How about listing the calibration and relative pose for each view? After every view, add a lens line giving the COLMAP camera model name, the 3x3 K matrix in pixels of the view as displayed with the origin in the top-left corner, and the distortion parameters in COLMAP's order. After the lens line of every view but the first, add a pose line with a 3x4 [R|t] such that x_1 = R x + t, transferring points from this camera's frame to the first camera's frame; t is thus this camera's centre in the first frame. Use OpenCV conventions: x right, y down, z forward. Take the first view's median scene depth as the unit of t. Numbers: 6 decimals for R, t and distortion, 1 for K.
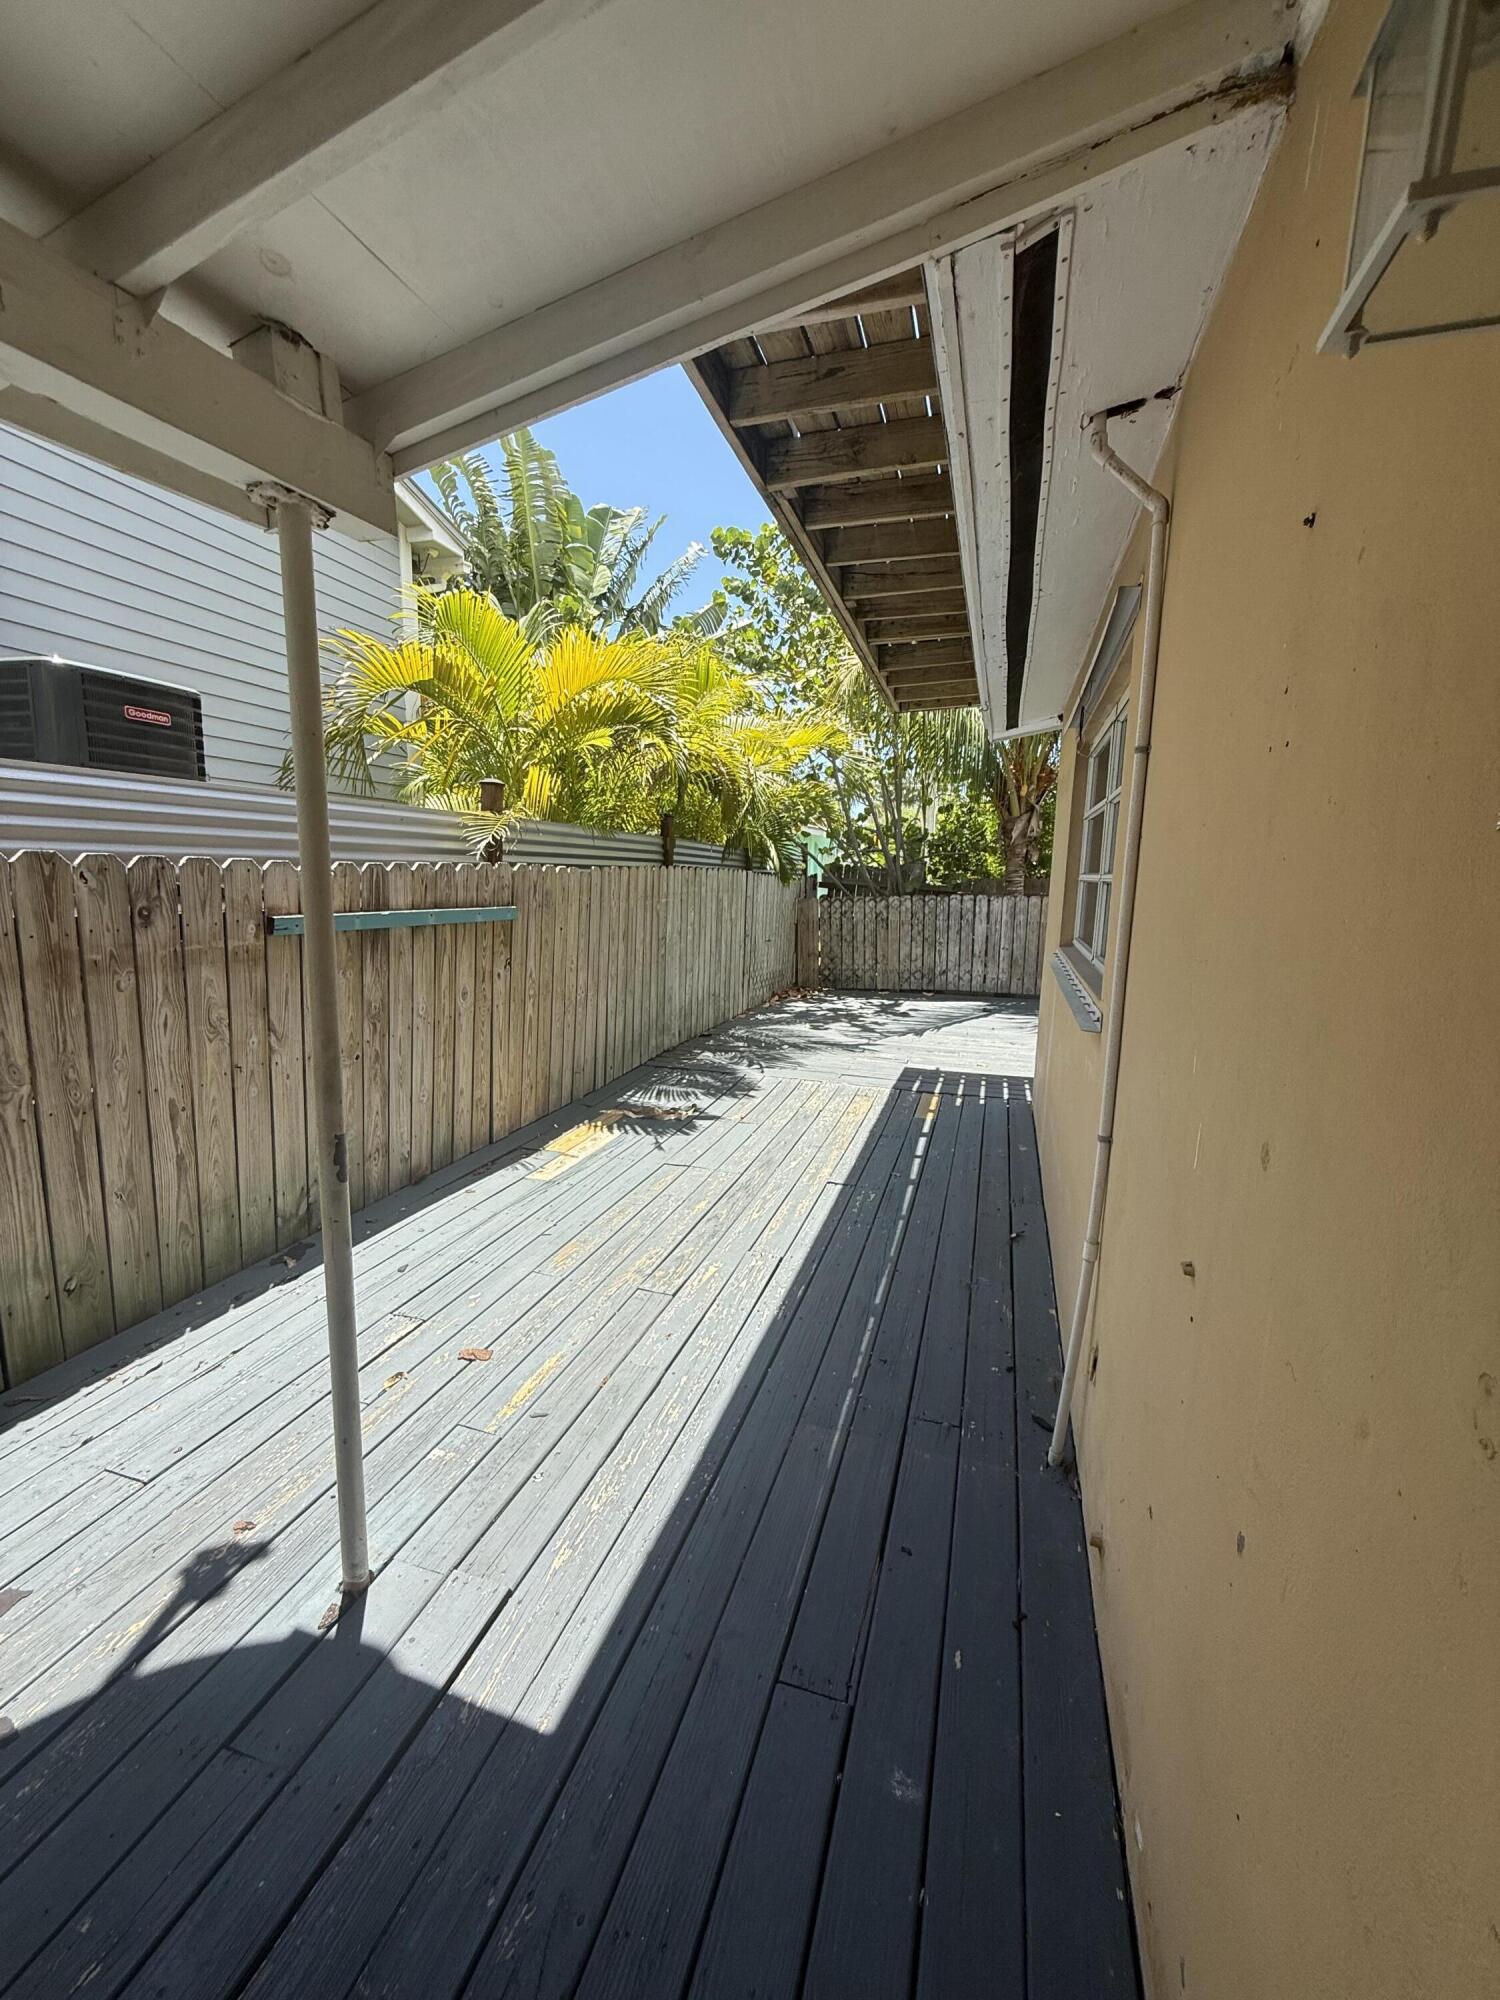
lens RADIAL K [[798.9, 0, 753.1], [0, 798.9, 1000.6], [0, 0, 1]] dist [0.000642, -0.000056]
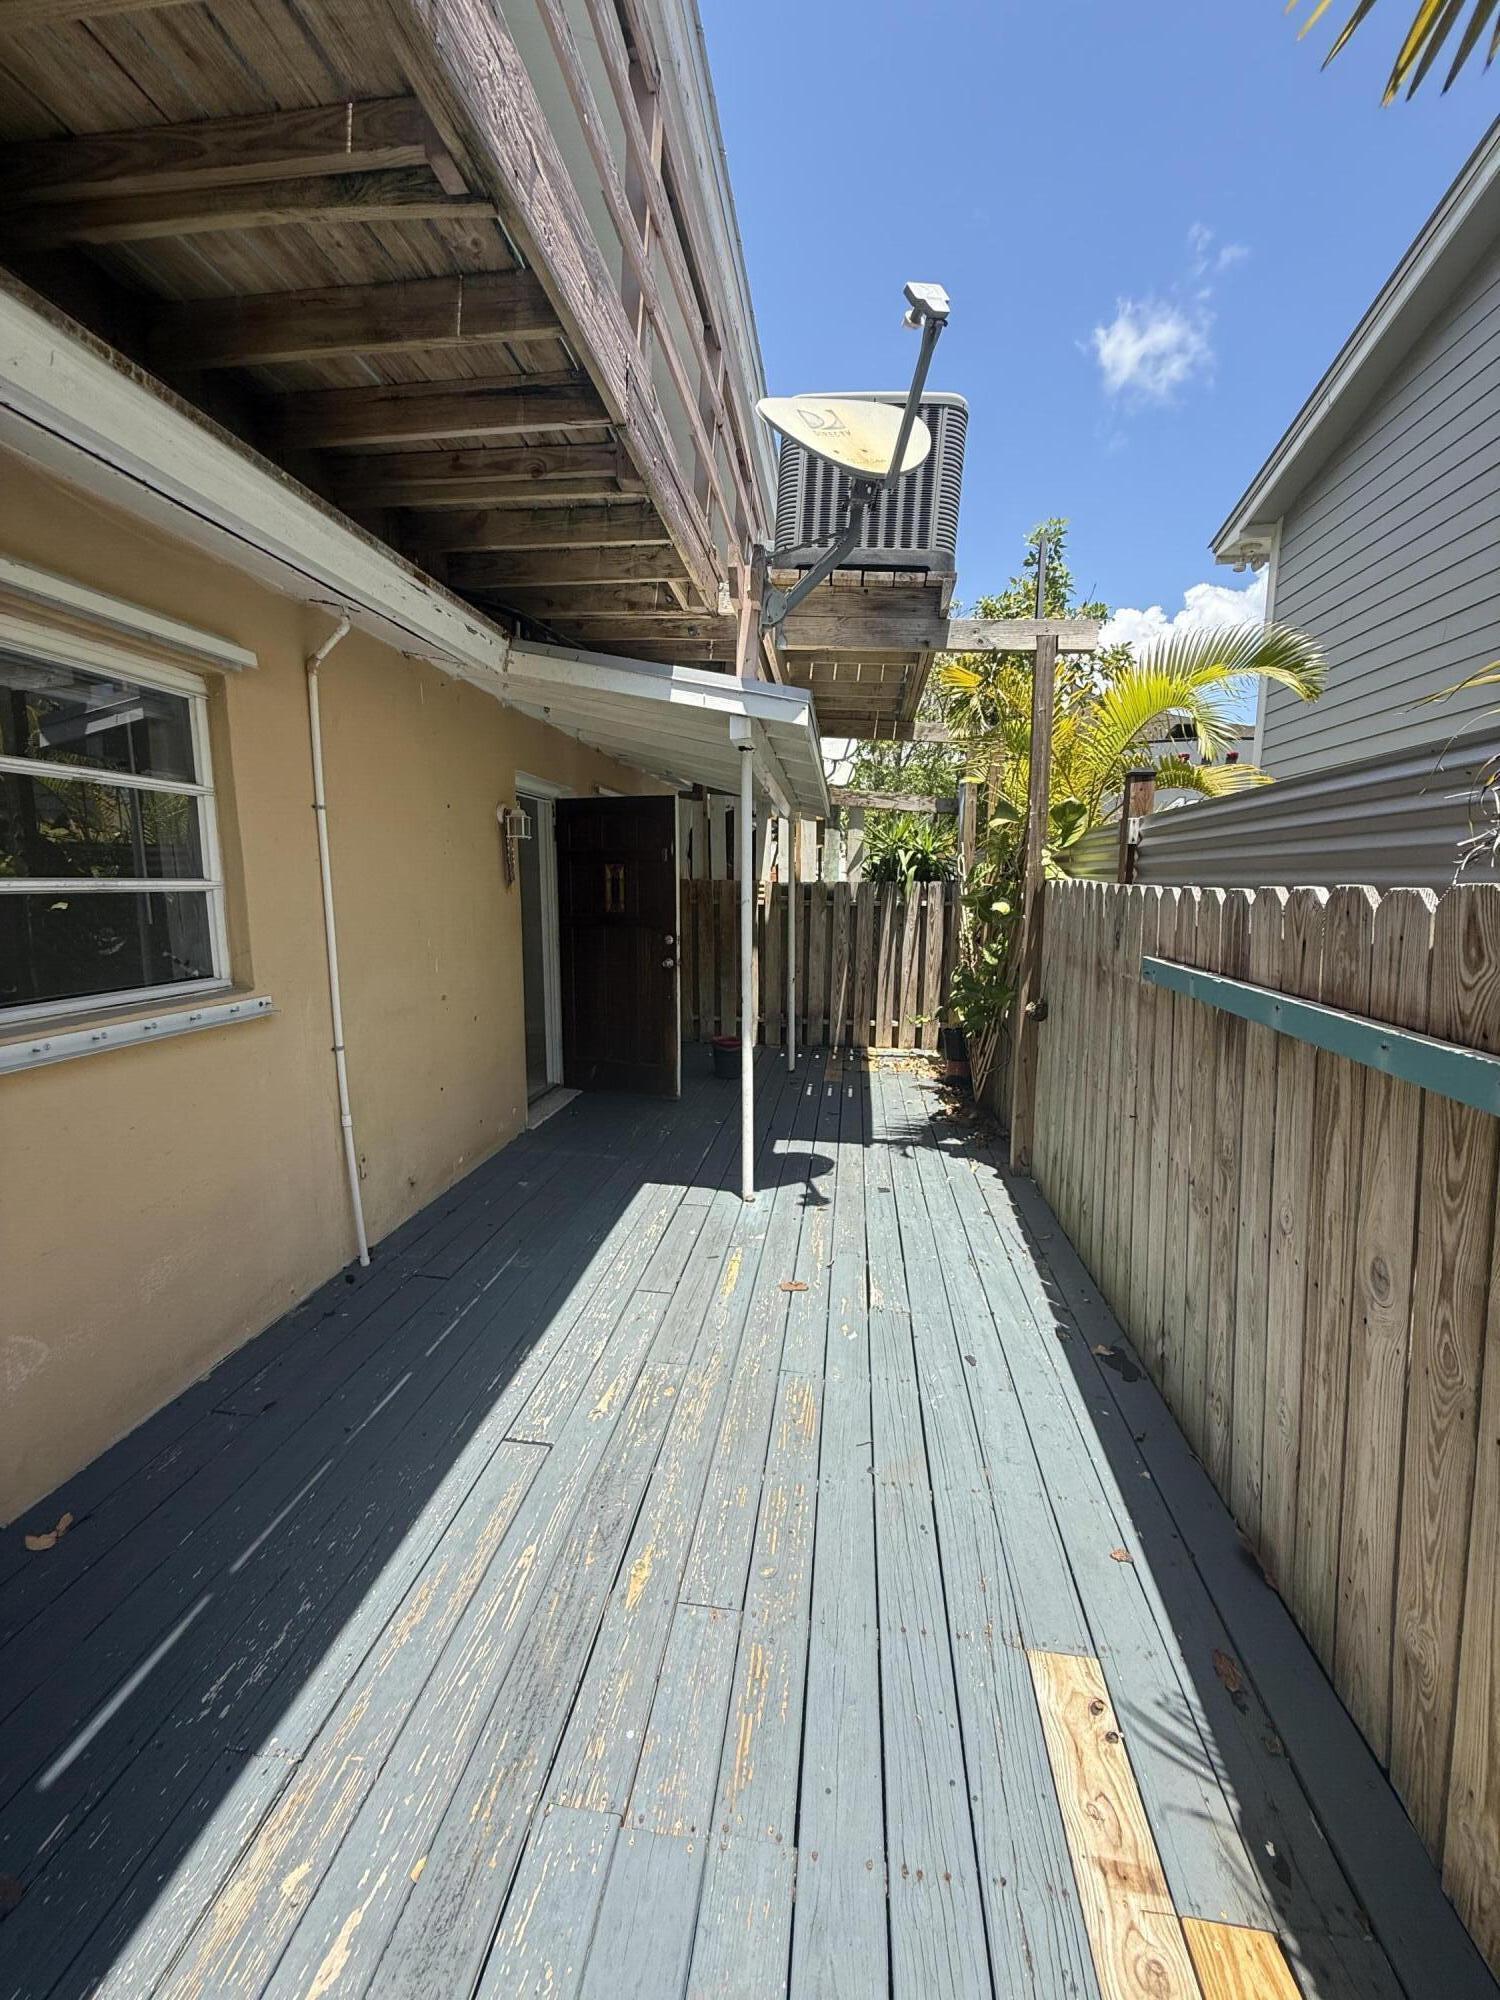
lens RADIAL K [[798.9, 0, 750.7], [0, 798.9, 1003.4], [0, 0, 1]] dist [0.000642, -0.000056]
pose [[-0.984474, 0.004303, -0.175477, -0.054505], [-0.049731, 0.951899, 0.302349, -0.257891], [0.168337, 0.306382, -0.936906, 1.537678]]
